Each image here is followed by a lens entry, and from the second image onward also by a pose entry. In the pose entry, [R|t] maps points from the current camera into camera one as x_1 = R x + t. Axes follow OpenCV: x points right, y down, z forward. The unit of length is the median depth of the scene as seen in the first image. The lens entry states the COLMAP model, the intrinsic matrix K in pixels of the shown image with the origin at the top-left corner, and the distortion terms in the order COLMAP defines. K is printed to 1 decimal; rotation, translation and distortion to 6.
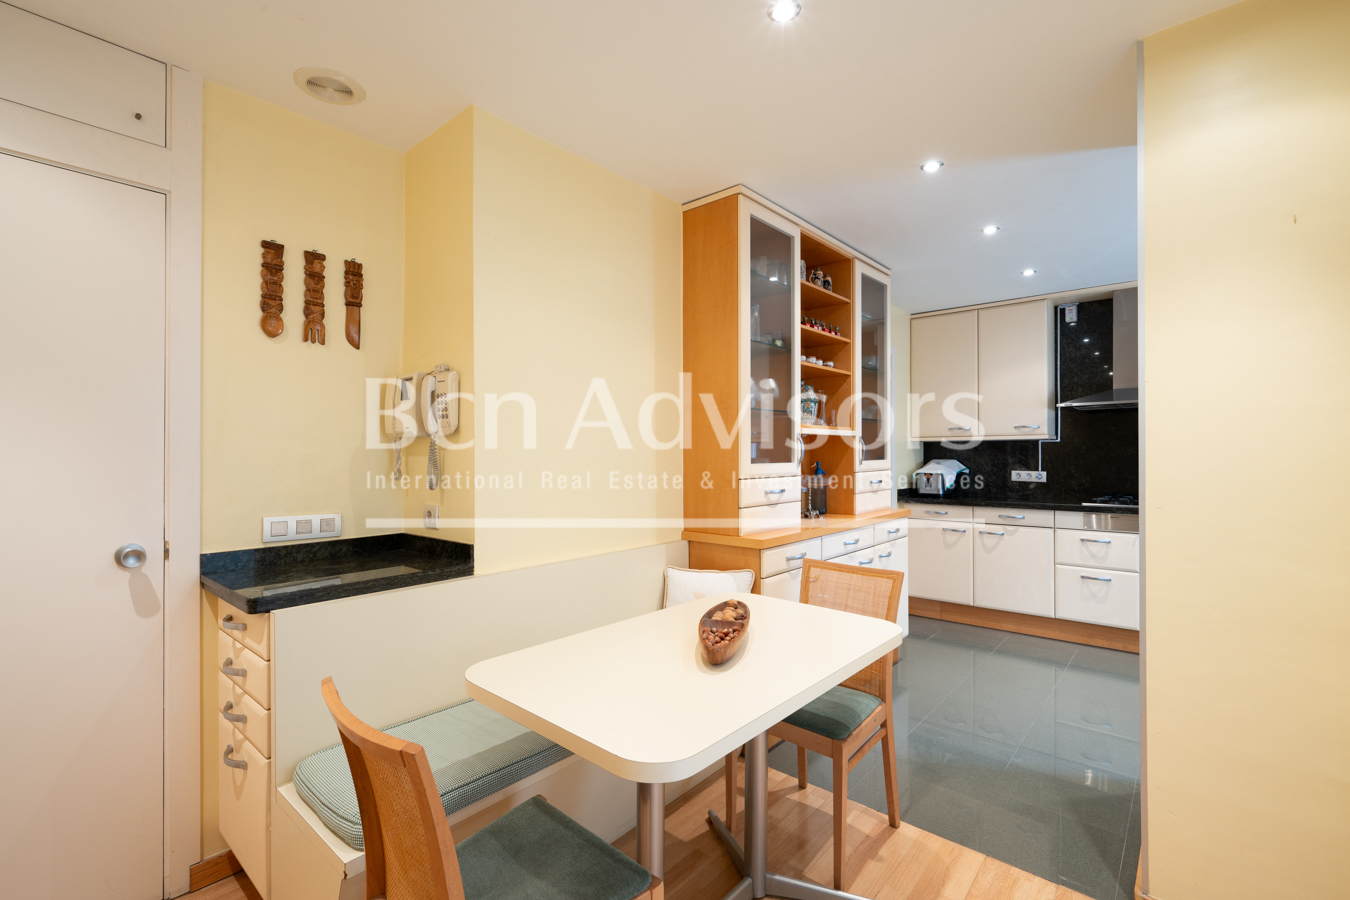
lens RADIAL K [[595.5, 0, 675.0], [0, 595.5, 450.0], [0, 0, 1]] dist [-0.007933, 0.000009]
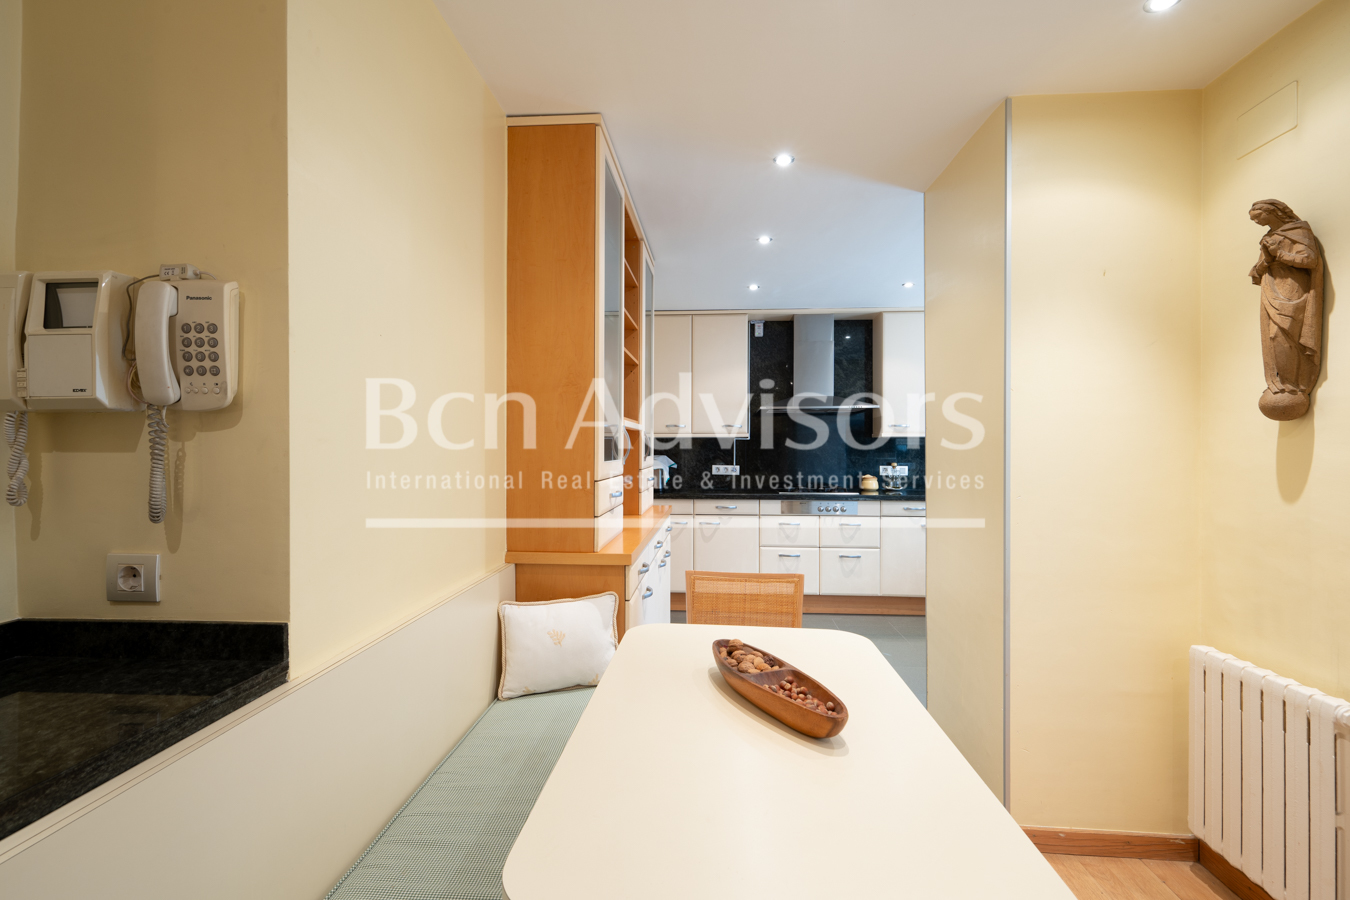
lens RADIAL K [[595.5, 0, 675.0], [0, 595.5, 450.0], [0, 0, 1]] dist [-0.007933, 0.000009]
pose [[0.798715, 0.002540, 0.601704, -0.267624], [-0.006957, 0.999963, 0.005014, 0.002135], [-0.601670, -0.008191, 0.798703, 0.272308]]
